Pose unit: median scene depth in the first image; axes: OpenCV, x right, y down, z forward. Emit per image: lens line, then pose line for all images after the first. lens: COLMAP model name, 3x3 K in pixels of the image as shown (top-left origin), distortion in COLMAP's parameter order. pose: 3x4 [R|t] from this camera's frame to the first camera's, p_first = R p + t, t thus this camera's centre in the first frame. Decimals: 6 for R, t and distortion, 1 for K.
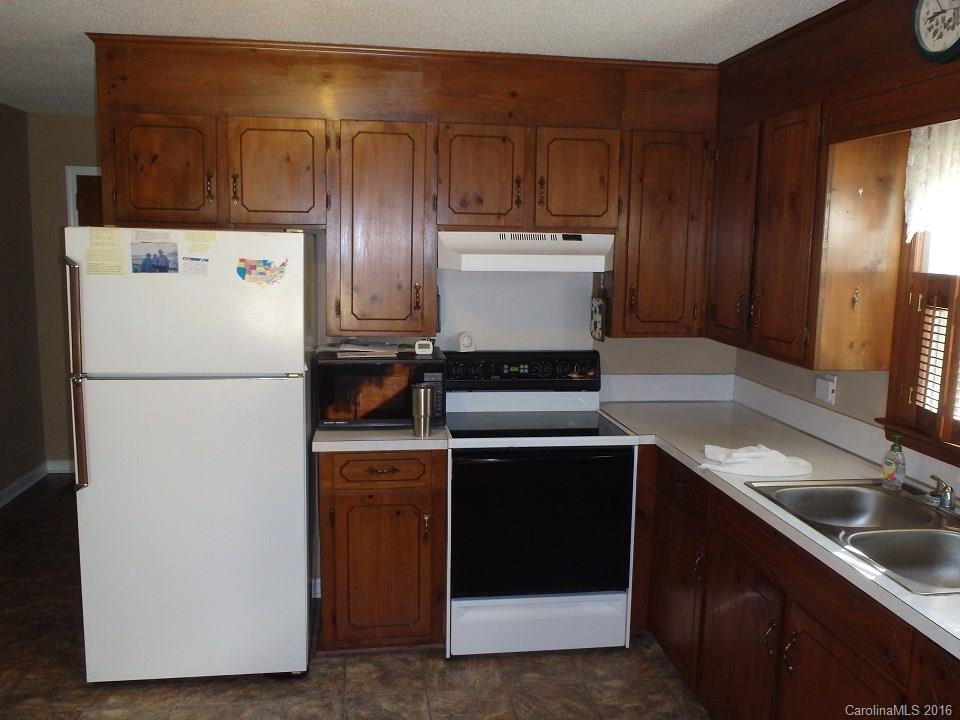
lens RADIAL K [[793.3, 0, 477.3], [0, 793.3, 351.1], [0, 0, 1]] dist [-0.035614, 0.019594]
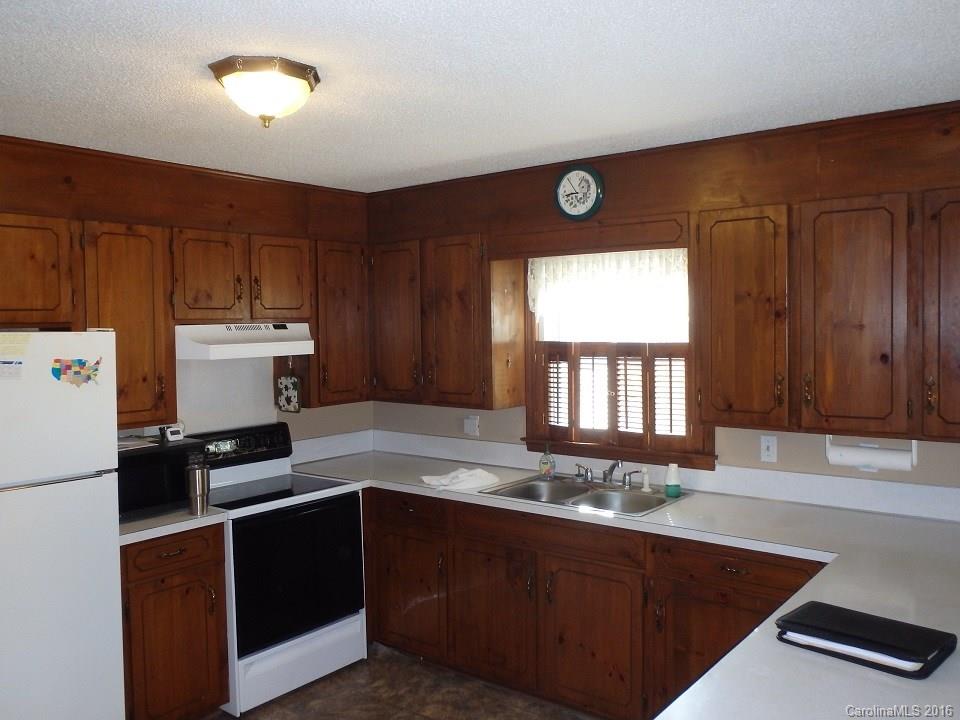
lens RADIAL K [[793.3, 0, 481.5], [0, 793.3, 348.4], [0, 0, 1]] dist [-0.035614, 0.019594]
pose [[0.722245, -0.051102, 0.689746, -0.544727], [0.122173, 0.991011, -0.054508, -0.011221], [-0.680761, 0.123636, 0.721996, -0.065940]]
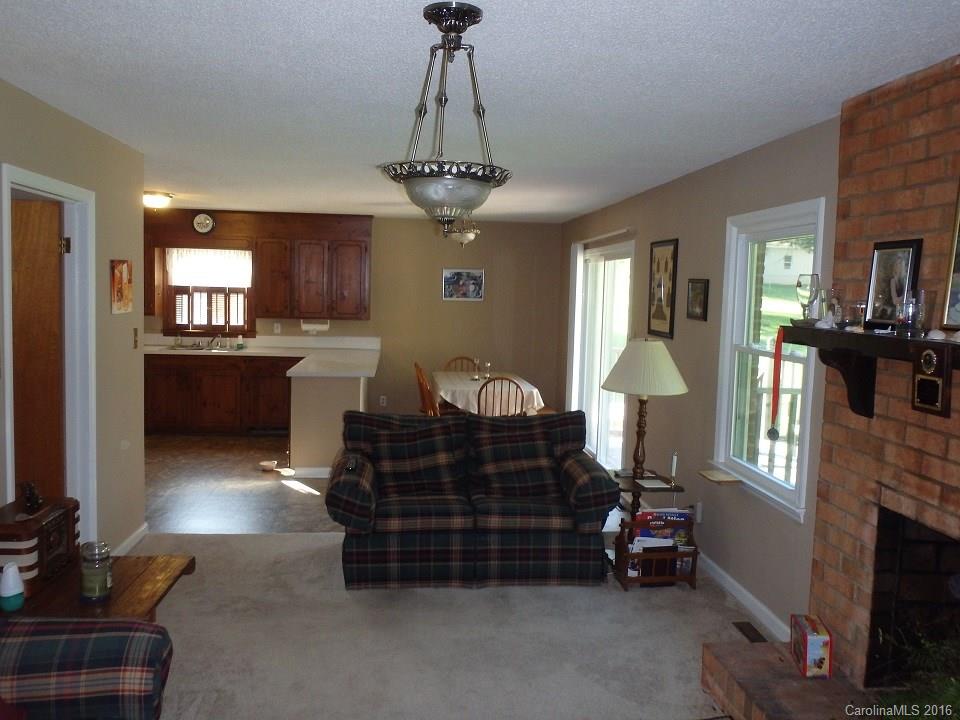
lens RADIAL K [[793.3, 0, 477.2], [0, 793.3, 355.0], [0, 0, 1]] dist [-0.035614, 0.019594]
pose [[0.053641, -0.101938, 0.993343, -2.448056], [0.112224, 0.989089, 0.095442, 0.019457], [-0.992234, 0.106357, 0.064496, -0.451151]]
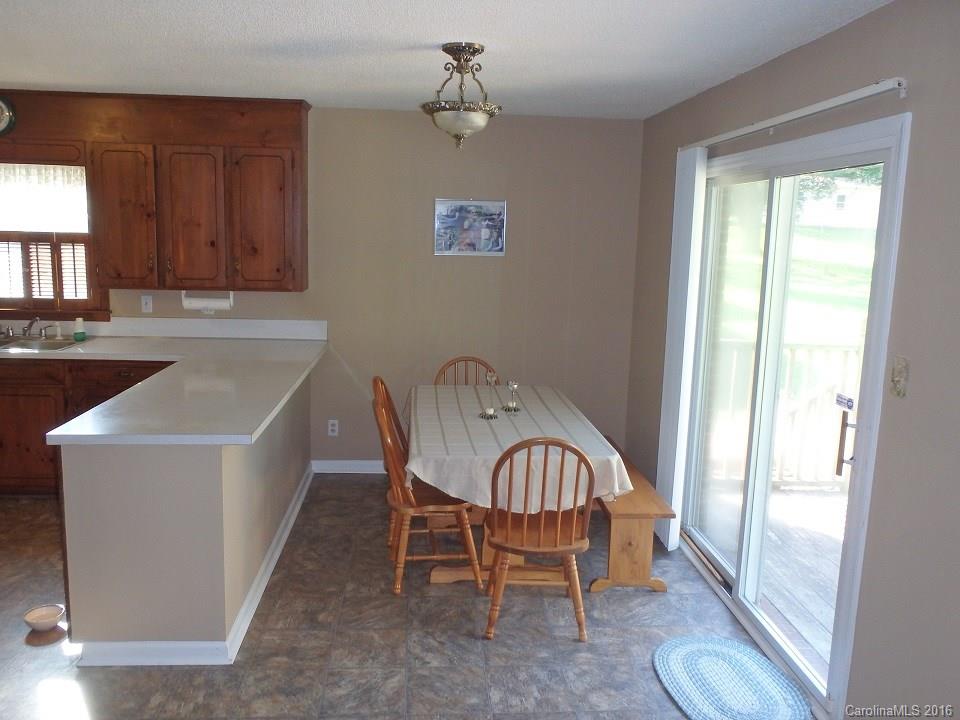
lens RADIAL K [[793.3, 0, 485.4], [0, 793.3, 352.0], [0, 0, 1]] dist [-0.035614, 0.019594]
pose [[0.068577, -0.170809, 0.982915, -1.141351], [0.110947, 0.980429, 0.162636, 0.024735], [-0.991457, 0.097899, 0.086185, -0.386630]]
